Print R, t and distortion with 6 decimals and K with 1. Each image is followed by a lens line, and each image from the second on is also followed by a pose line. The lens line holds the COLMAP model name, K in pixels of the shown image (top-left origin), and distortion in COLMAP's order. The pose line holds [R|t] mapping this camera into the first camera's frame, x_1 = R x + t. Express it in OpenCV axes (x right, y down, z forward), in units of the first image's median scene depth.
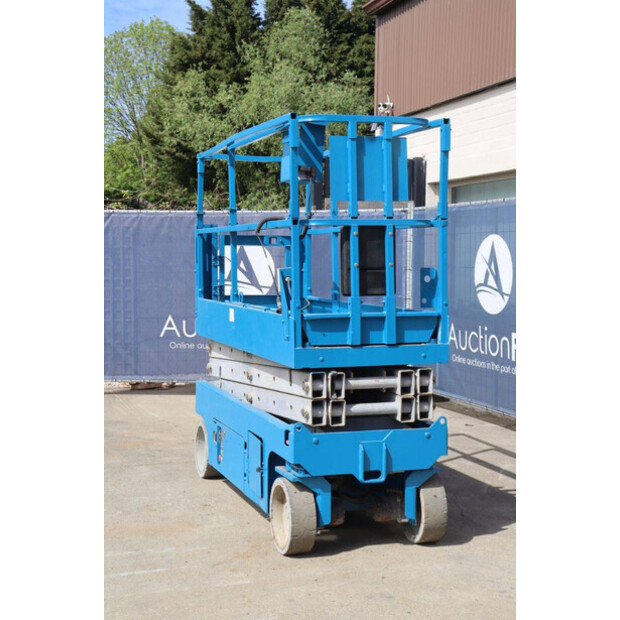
lens RADIAL K [[1042.1, 0, 310.0], [0, 1042.1, 310.0], [0, 0, 1]] dist [0.176416, 0.047194]
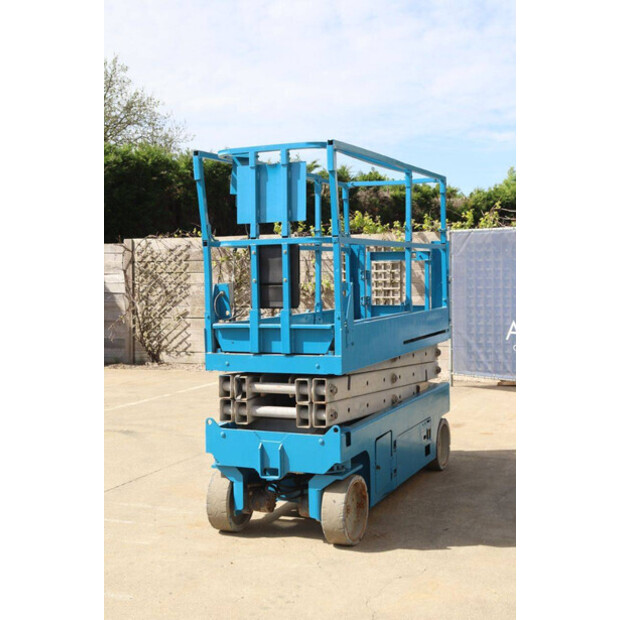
lens RADIAL K [[871.2, 0, 329.5], [0, 871.2, 319.2], [0, 0, 1]] dist [0.114793, 0.026339]
pose [[0.757636, 0.026438, -0.652142, 0.699616], [-0.019749, 0.999650, 0.017583, -0.019882], [0.652378, -0.000442, 0.757893, 0.344811]]
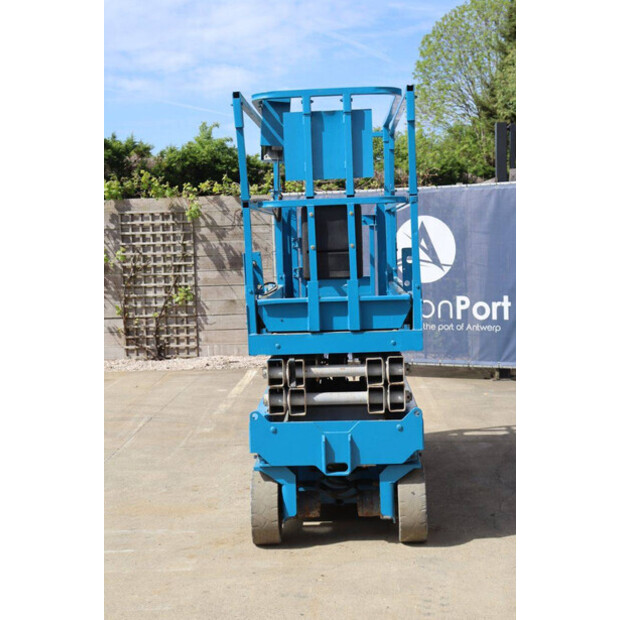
lens RADIAL K [[1042.1, 0, 310.0], [0, 1042.1, 310.0], [0, 0, 1]] dist [0.176416, 0.047194]
pose [[0.940813, -0.003807, -0.338904, 0.358971], [0.011872, 0.999693, 0.021726, -0.006607], [0.338717, -0.024464, 0.940570, 0.100352]]
